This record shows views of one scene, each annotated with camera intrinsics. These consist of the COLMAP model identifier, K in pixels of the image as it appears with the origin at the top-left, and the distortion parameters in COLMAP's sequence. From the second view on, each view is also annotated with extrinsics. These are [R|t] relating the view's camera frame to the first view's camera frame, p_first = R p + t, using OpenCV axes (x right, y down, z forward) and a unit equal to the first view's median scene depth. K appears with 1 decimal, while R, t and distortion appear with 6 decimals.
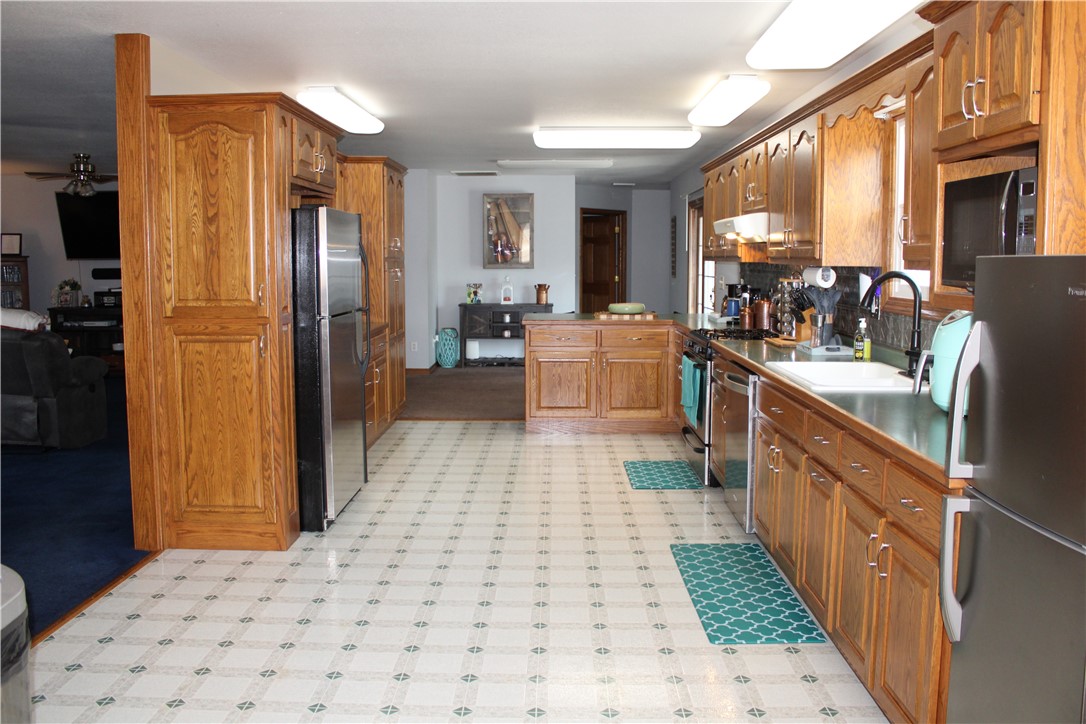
lens RADIAL K [[898.3, 0, 543.0], [0, 898.3, 362.0], [0, 0, 1]] dist [-0.169978, 0.158780]
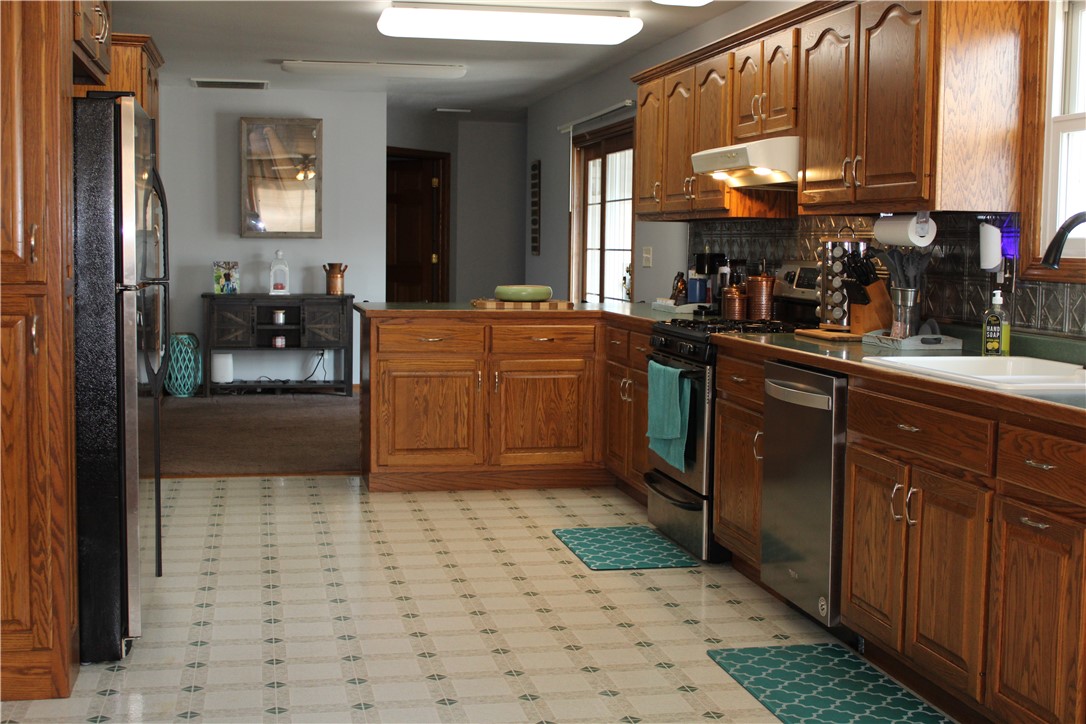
lens RADIAL K [[1369.4, 0, 543.0], [0, 1369.4, 362.0], [0, 0, 1]] dist [-0.070272, 0.059197]
pose [[0.976691, -0.005828, 0.214570, -0.143135], [0.011582, 0.999606, -0.025569, 0.020066], [-0.214336, 0.027458, 0.976374, 0.064467]]
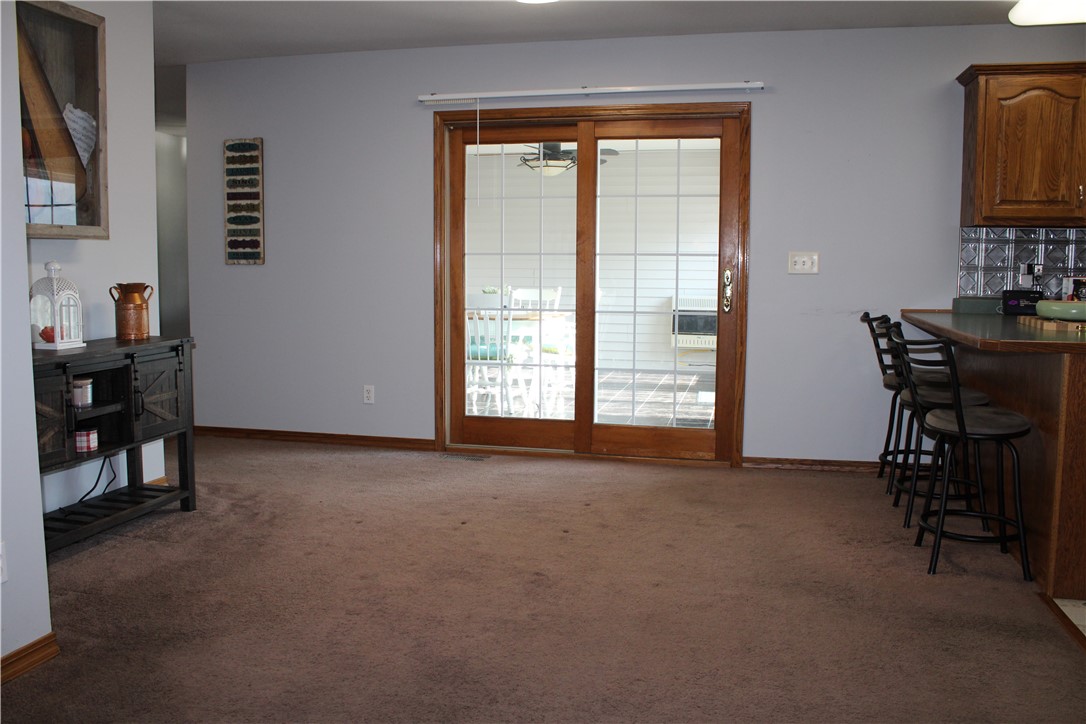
lens RADIAL K [[898.3, 0, 543.0], [0, 898.3, 362.0], [0, 0, 1]] dist [-0.169978, 0.158780]
pose [[0.214043, -0.107746, 0.970864, -0.671998], [0.108524, 0.990368, 0.085985, -0.150132], [-0.970777, 0.086957, 0.223675, 1.679437]]
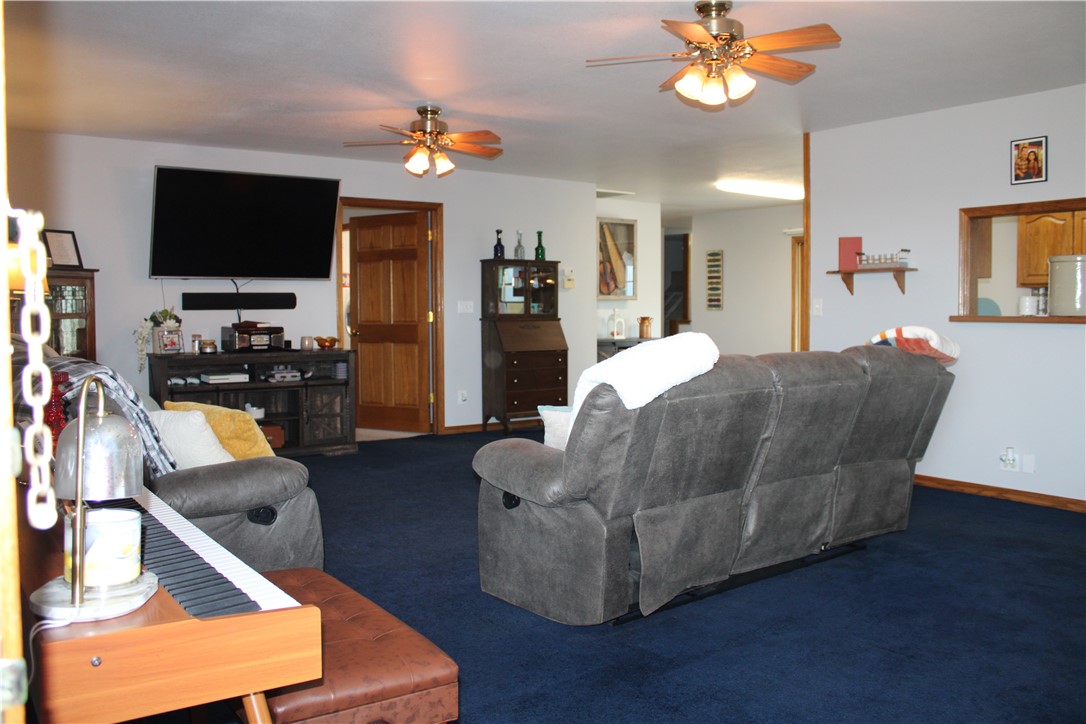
lens RADIAL K [[898.3, 0, 543.0], [0, 898.3, 362.0], [0, 0, 1]] dist [-0.169978, 0.158780]
pose [[0.800315, -0.037115, 0.598430, -1.424604], [0.071420, 0.996877, -0.033687, -0.035339], [-0.595311, 0.069700, 0.800466, 0.693365]]
